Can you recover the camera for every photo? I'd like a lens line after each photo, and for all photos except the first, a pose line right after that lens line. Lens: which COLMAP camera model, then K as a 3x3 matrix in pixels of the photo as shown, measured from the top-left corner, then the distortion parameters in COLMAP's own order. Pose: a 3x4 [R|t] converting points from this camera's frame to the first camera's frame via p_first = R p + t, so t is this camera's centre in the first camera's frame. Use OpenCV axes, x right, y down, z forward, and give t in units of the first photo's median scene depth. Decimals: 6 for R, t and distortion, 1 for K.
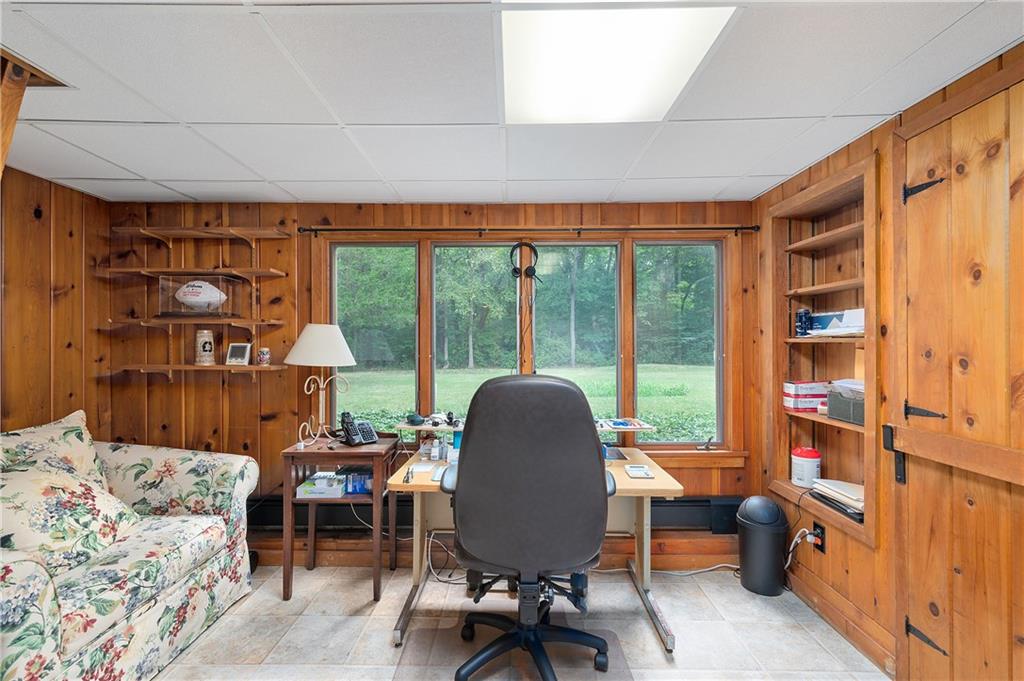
lens RADIAL K [[461.2, 0, 509.8], [0, 461.2, 341.3], [0, 0, 1]] dist [0.001469, 0.000052]
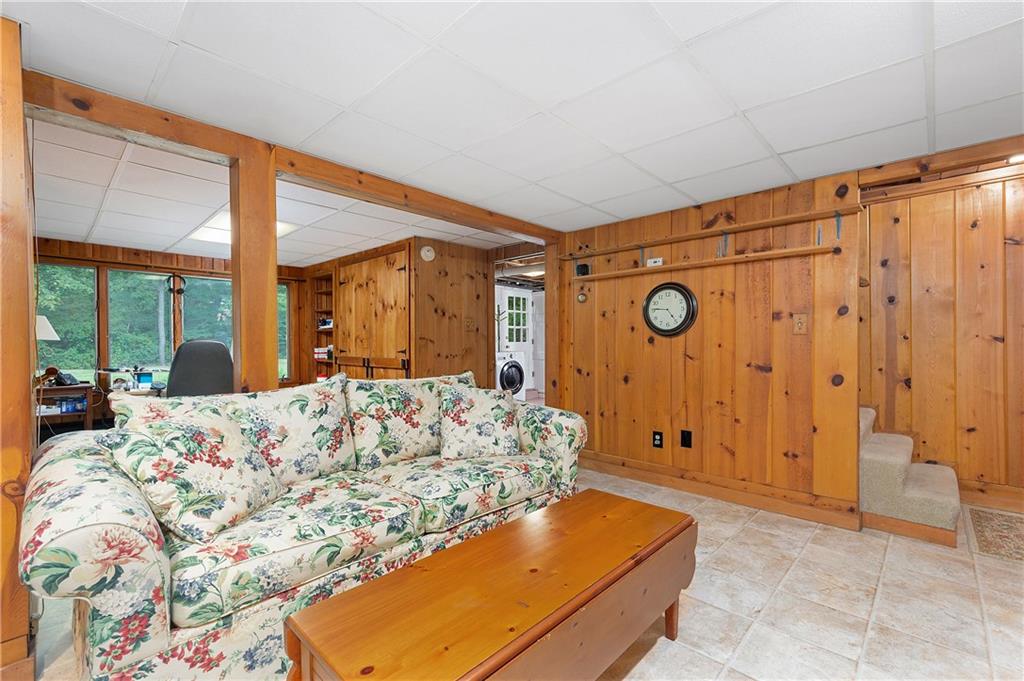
lens RADIAL K [[445.6, 0, 507.3], [0, 445.6, 341.9], [0, 0, 1]] dist [-0.001662, -0.000089]
pose [[0.688962, -0.001863, 0.724795, -0.354402], [-0.002037, 0.999988, 0.004506, 0.042438], [-0.724794, -0.004582, 0.688950, -1.204092]]
